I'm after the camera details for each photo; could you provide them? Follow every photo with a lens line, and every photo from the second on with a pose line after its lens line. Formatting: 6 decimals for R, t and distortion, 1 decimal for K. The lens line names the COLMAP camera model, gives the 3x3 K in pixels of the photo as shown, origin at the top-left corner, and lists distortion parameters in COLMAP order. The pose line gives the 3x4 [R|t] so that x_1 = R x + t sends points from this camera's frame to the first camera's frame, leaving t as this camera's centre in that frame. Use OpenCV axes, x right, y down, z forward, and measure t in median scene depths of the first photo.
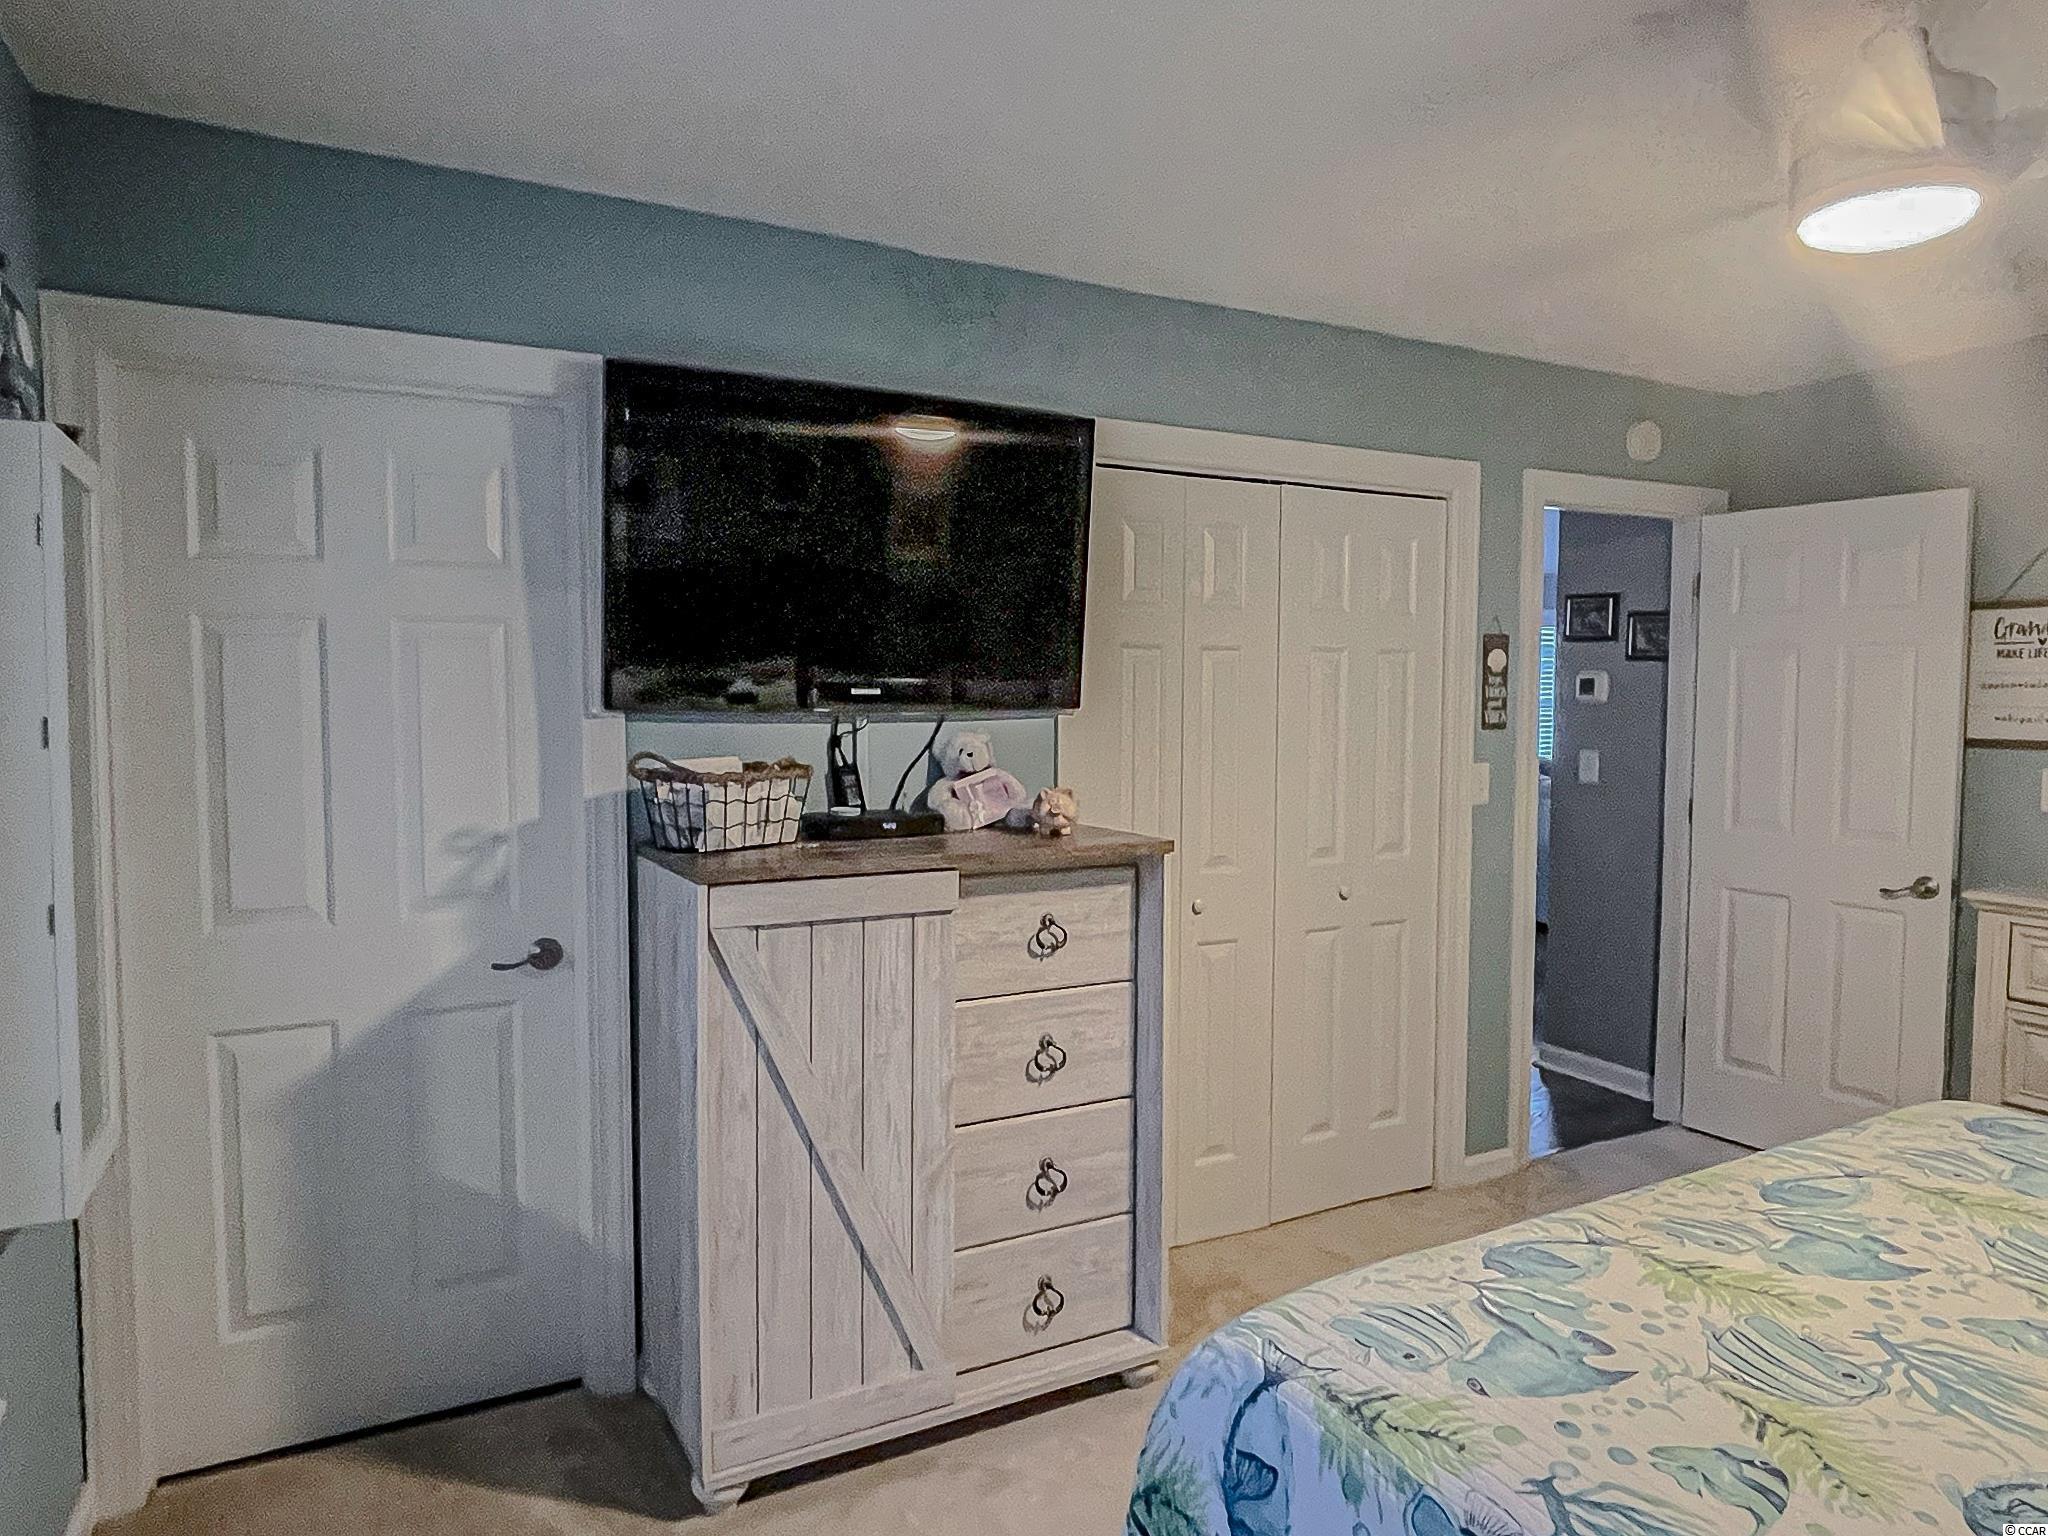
lens RADIAL K [[1282.4, 0, 1026.7], [0, 1282.4, 764.6], [0, 0, 1]] dist [0.006129, 0.001380]
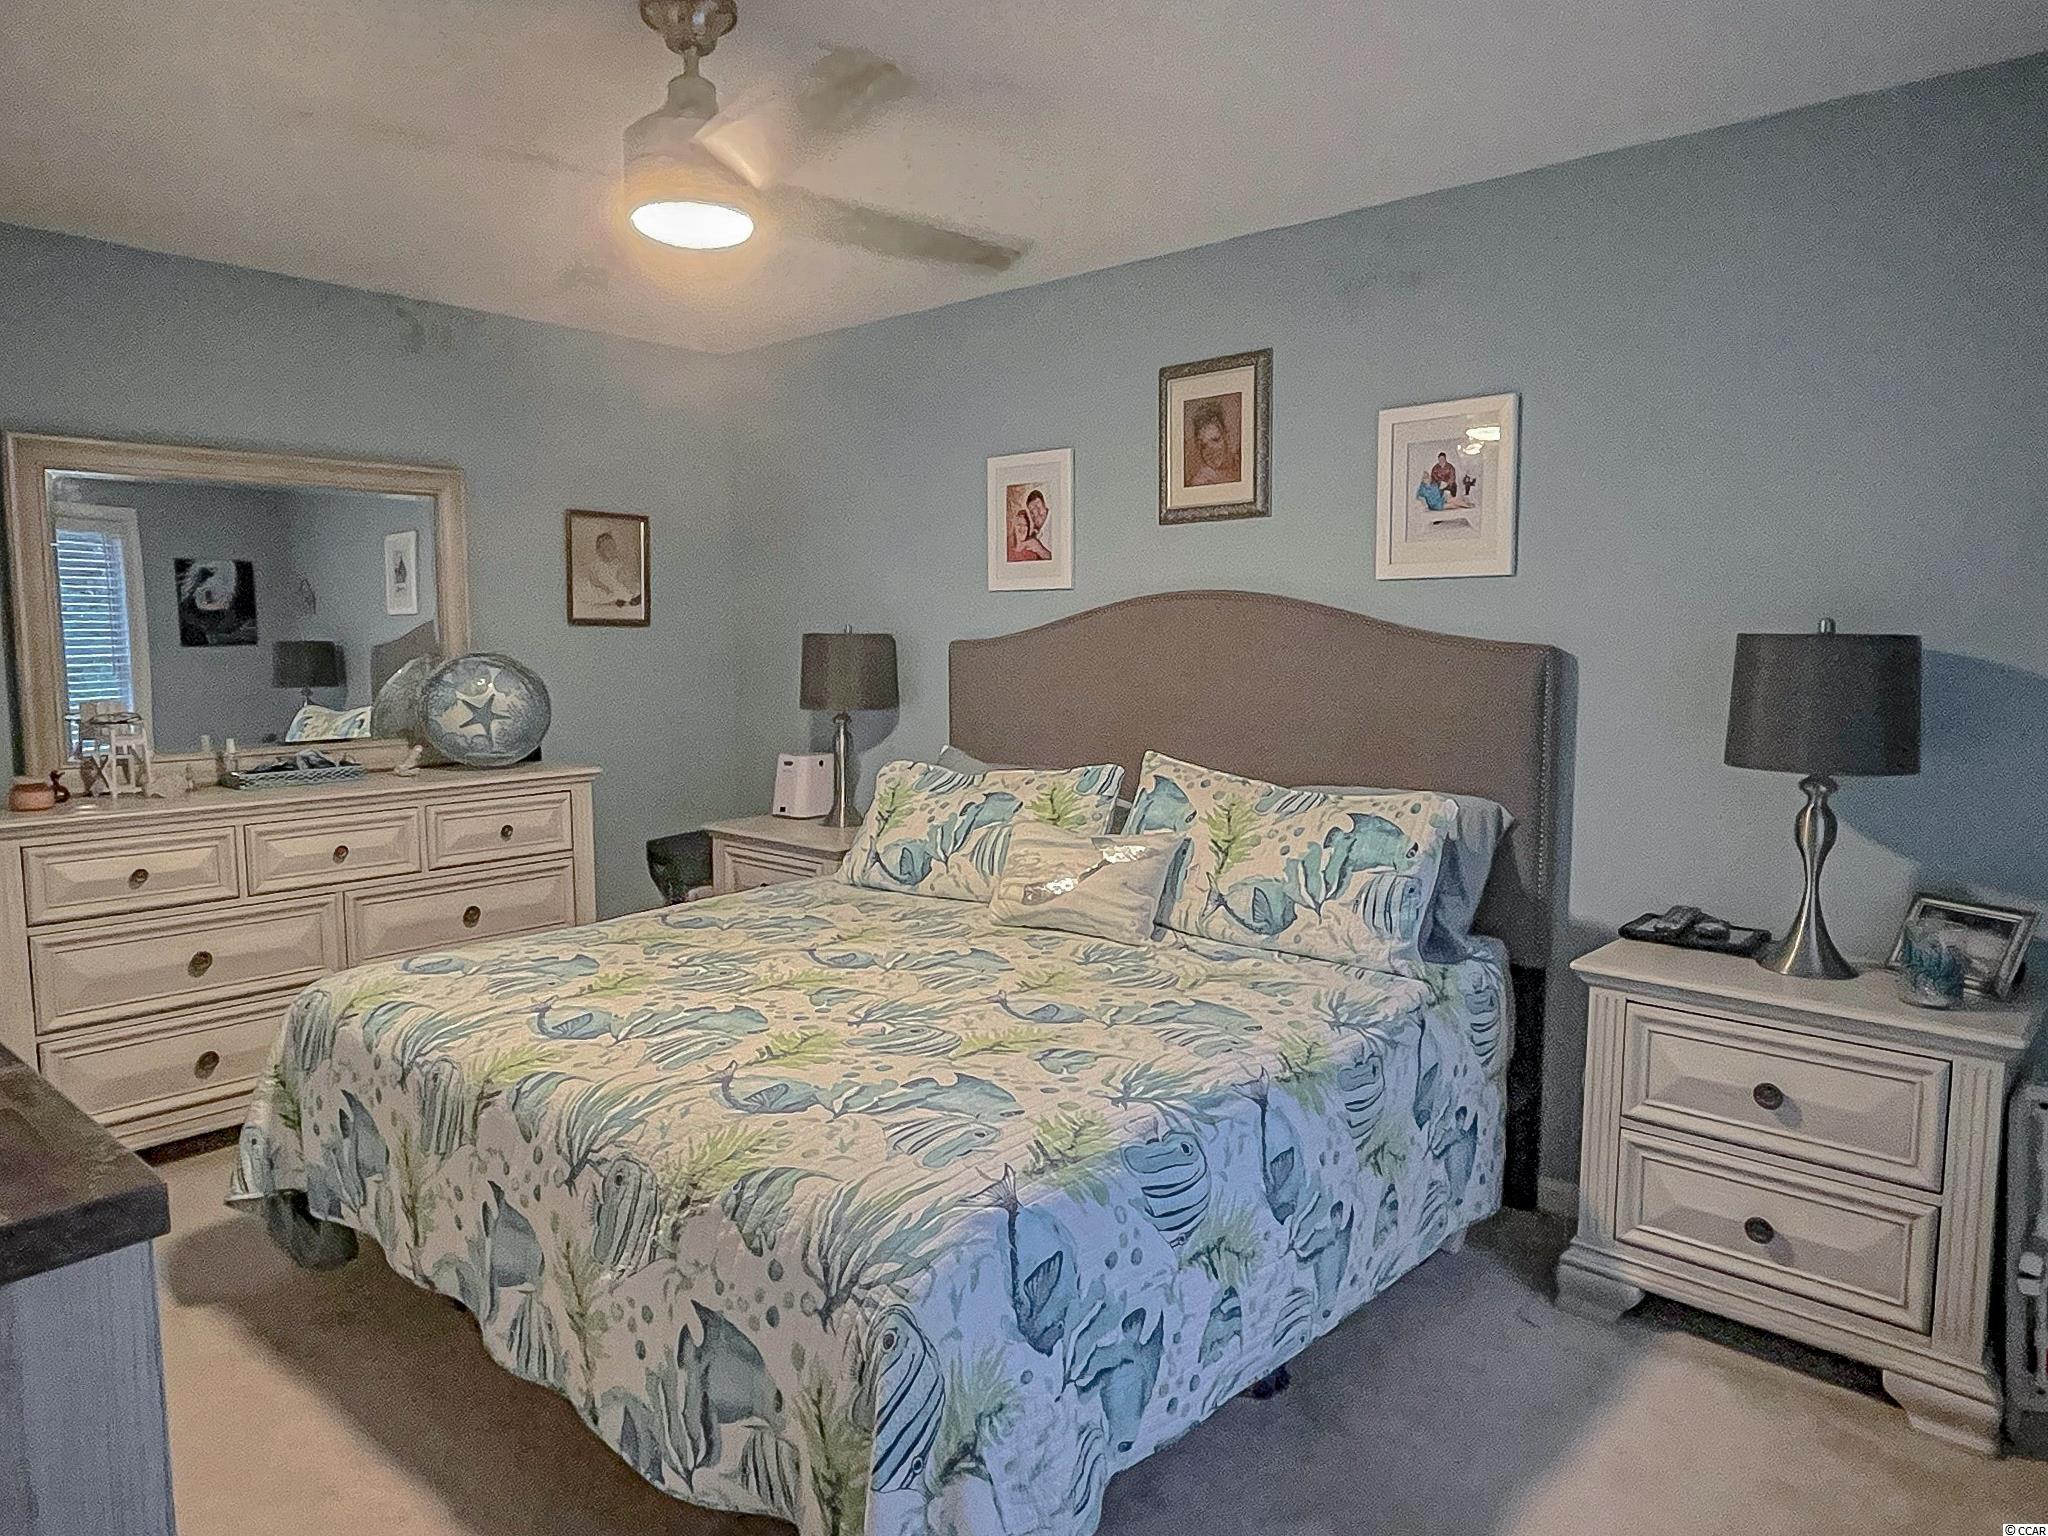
lens RADIAL K [[1282.4, 0, 1025.8], [0, 1282.4, 764.6], [0, 0, 1]] dist [0.006129, 0.001380]
pose [[-0.349106, -0.098766, 0.931864, -0.719126], [0.055404, 0.990515, 0.125738, -0.031744], [-0.935444, 0.095525, -0.340322, 1.185692]]
